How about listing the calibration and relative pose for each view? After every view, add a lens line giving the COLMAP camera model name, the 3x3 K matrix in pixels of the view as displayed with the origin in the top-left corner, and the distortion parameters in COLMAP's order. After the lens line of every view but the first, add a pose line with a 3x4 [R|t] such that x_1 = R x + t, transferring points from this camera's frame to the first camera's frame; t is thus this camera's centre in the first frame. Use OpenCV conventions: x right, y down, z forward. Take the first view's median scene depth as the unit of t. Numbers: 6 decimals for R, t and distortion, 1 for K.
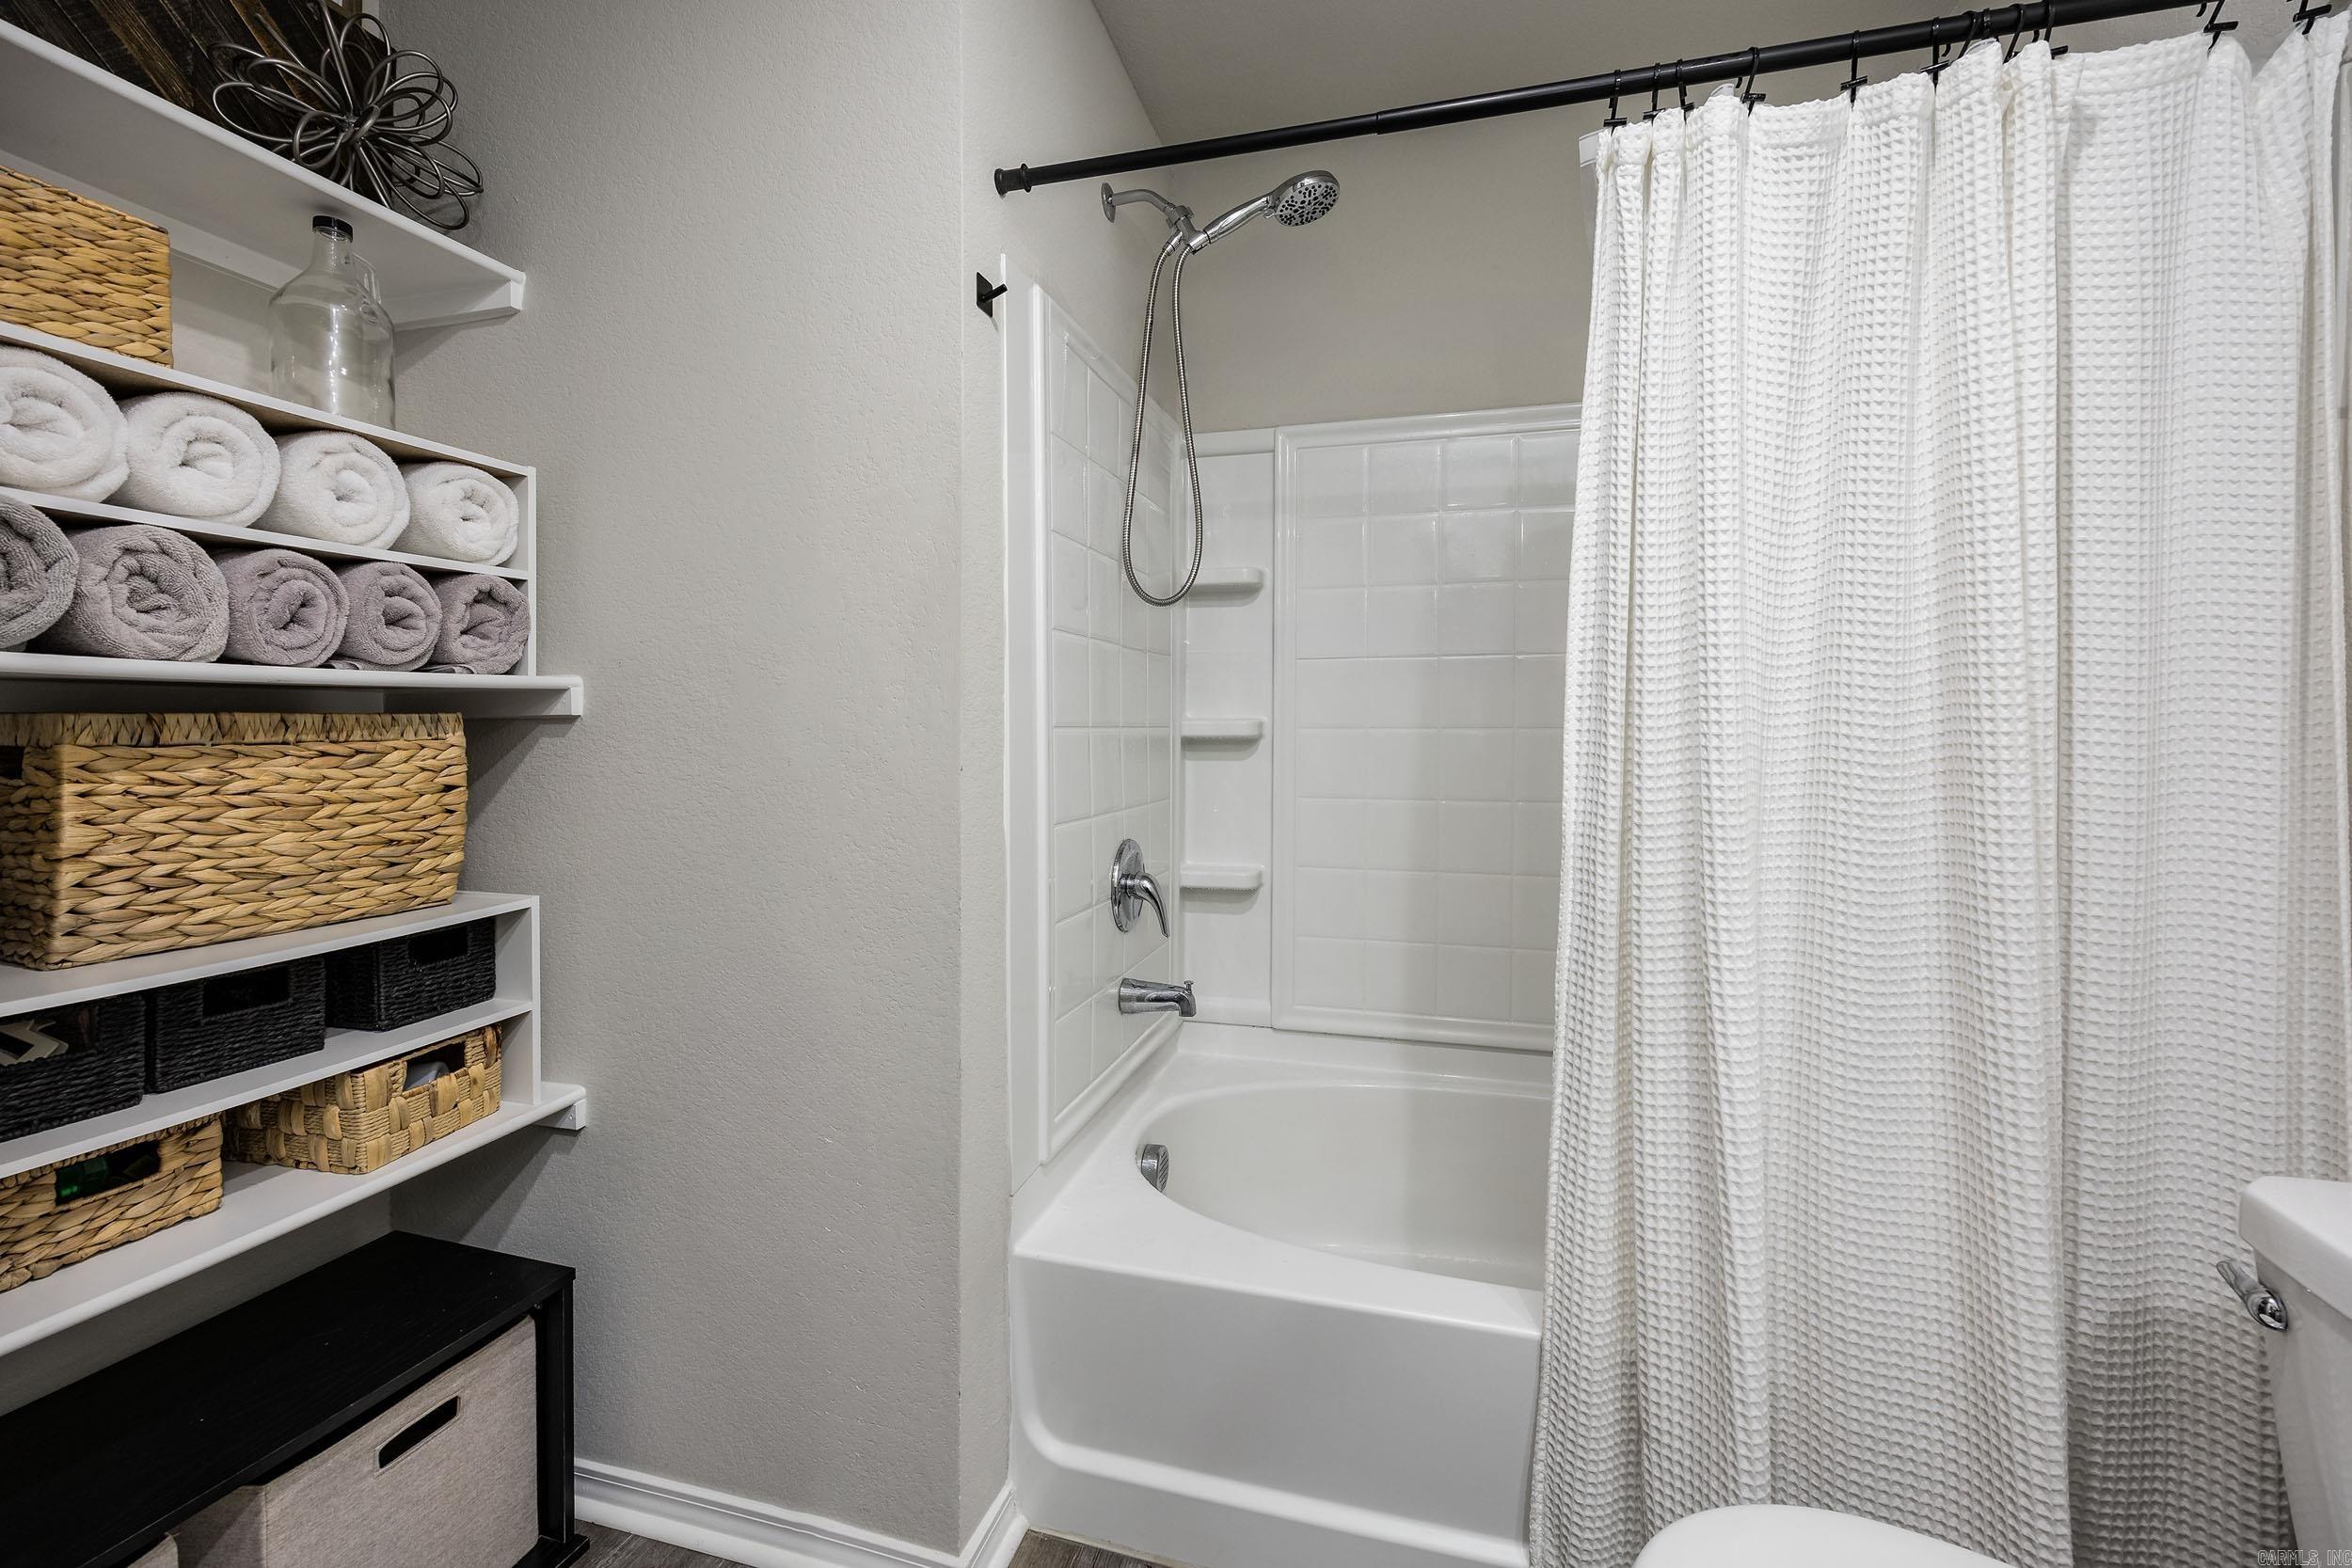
lens RADIAL K [[971.5, 0, 1173.5], [0, 971.5, 745.5], [0, 0, 1]] dist [-0.003367, -0.000367]
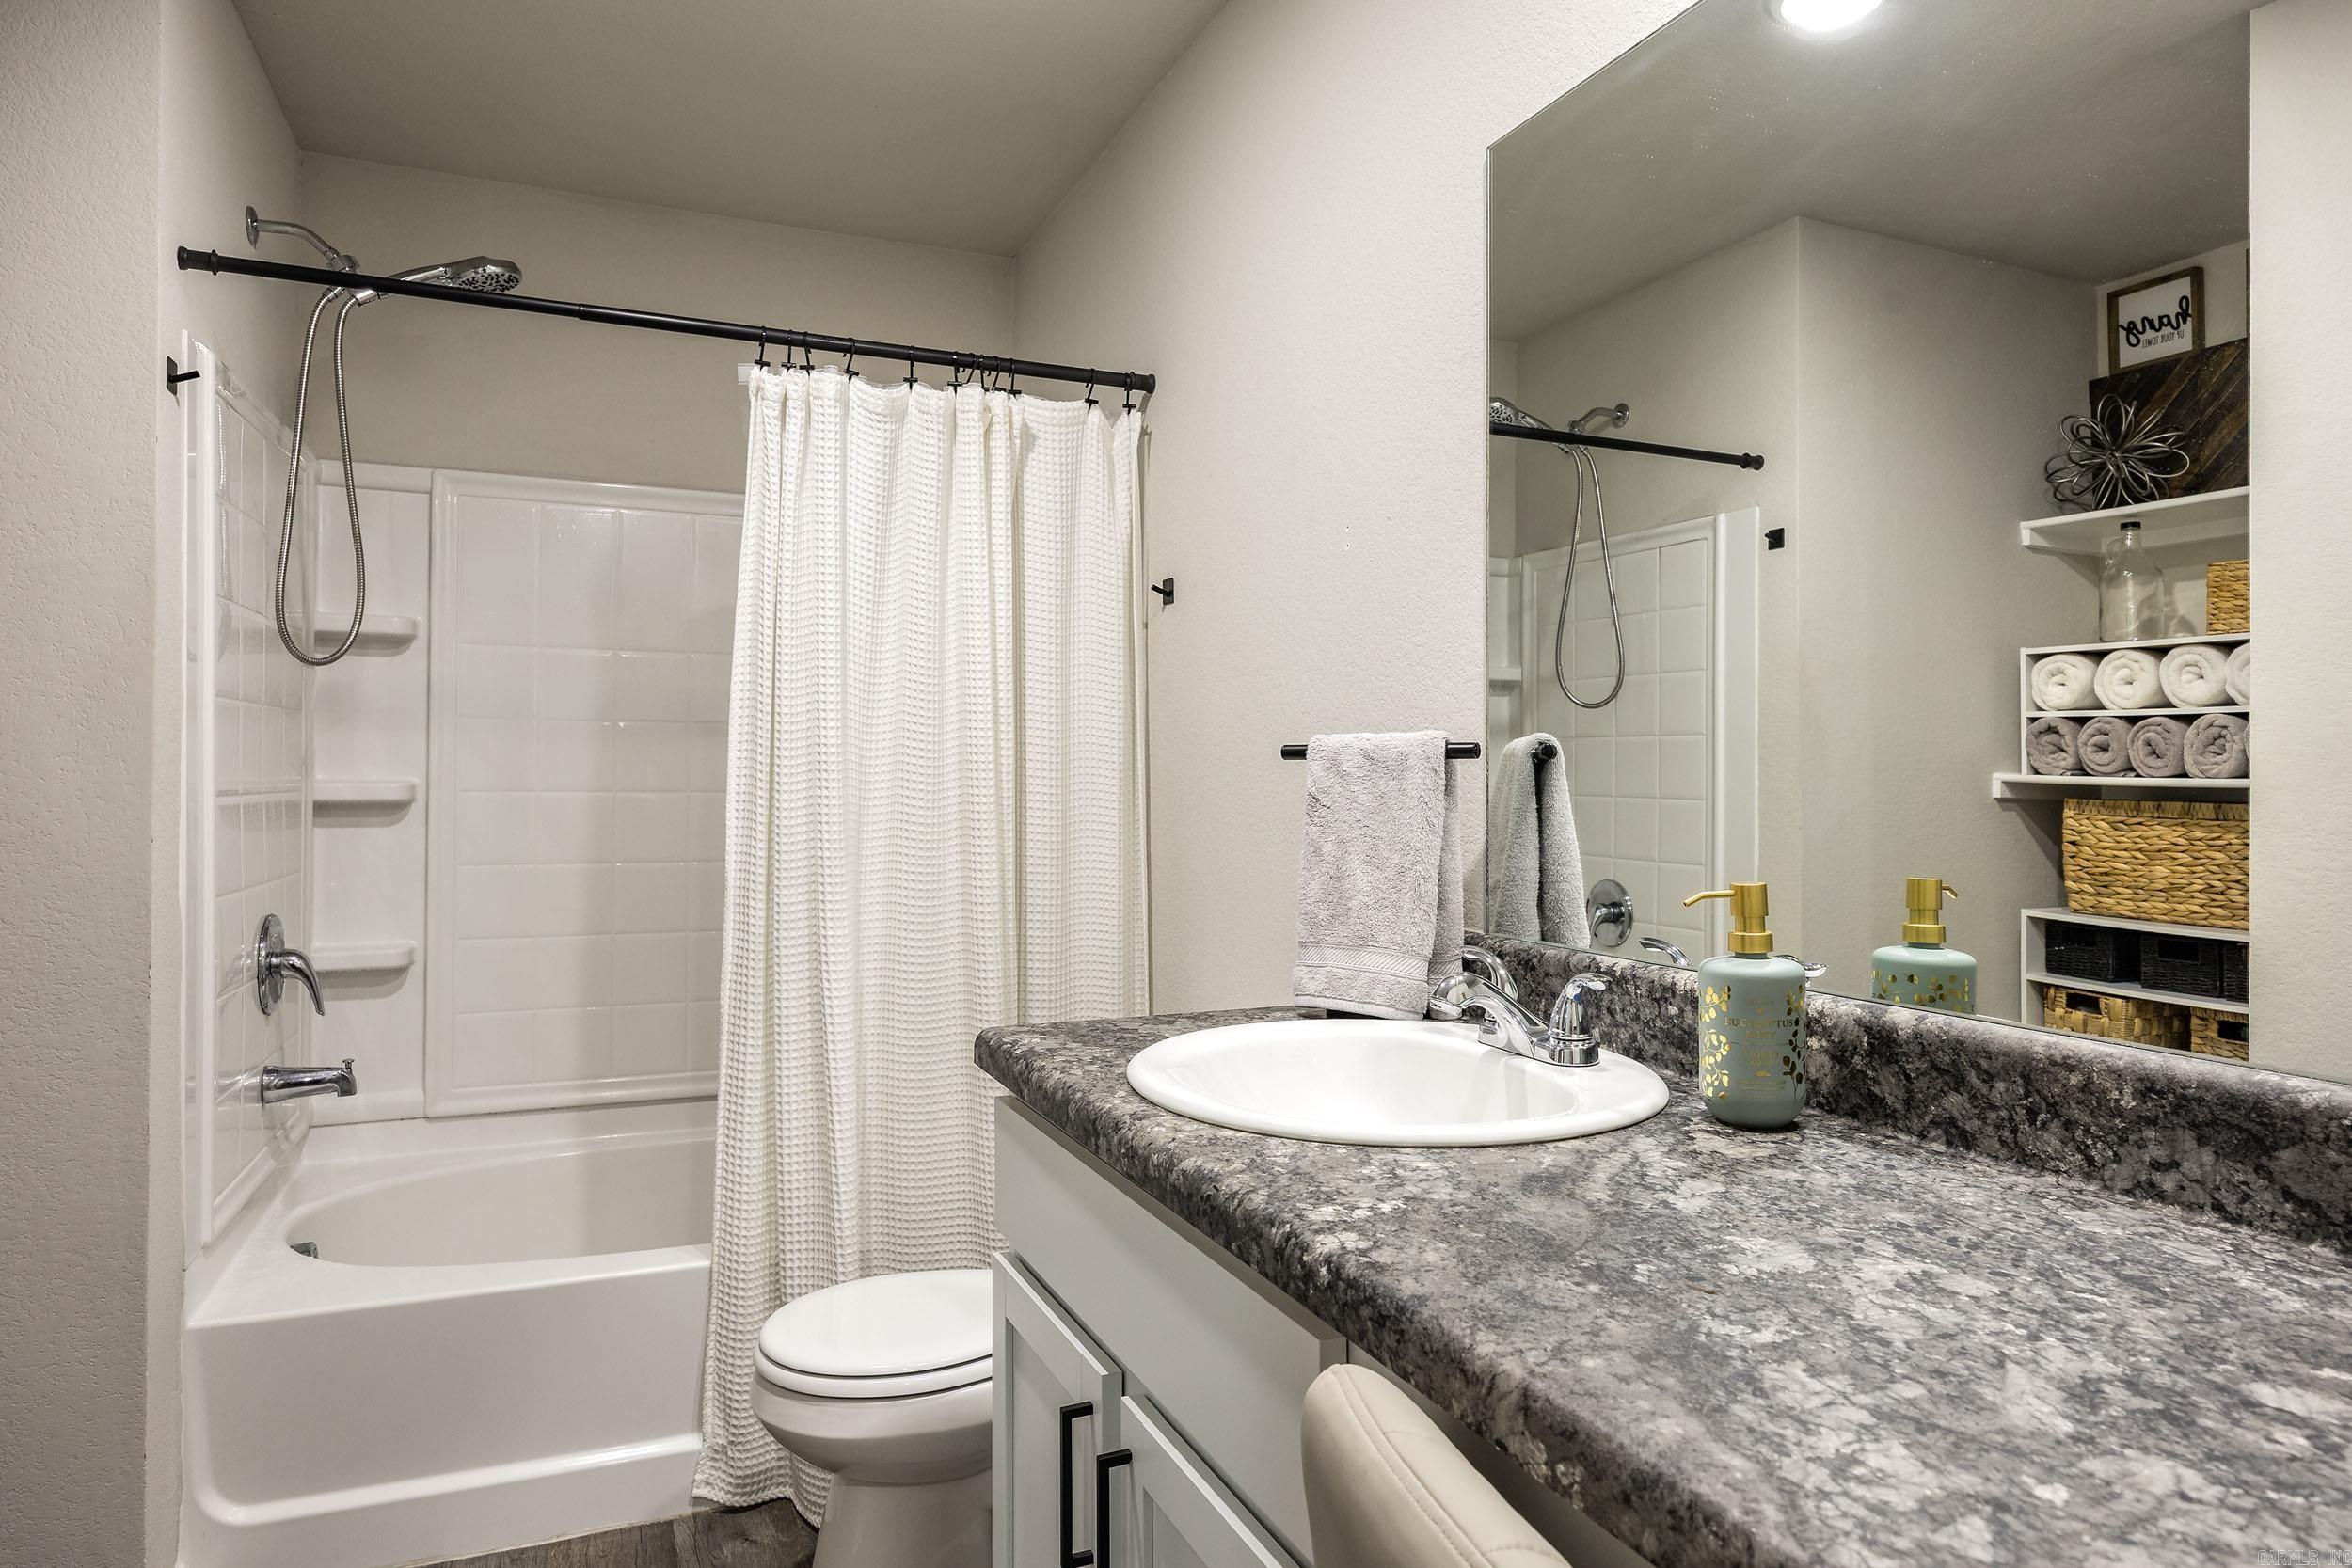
lens RADIAL K [[1392.7, 0, 1176.0], [0, 1392.7, 784.0], [0, 0, 1]] dist [-0.006946, 0.000286]
pose [[0.779867, 0.002487, 0.625940, -0.276203], [0.003776, 0.999955, -0.008677, -0.017547], [-0.625934, 0.009130, 0.779823, -0.774386]]
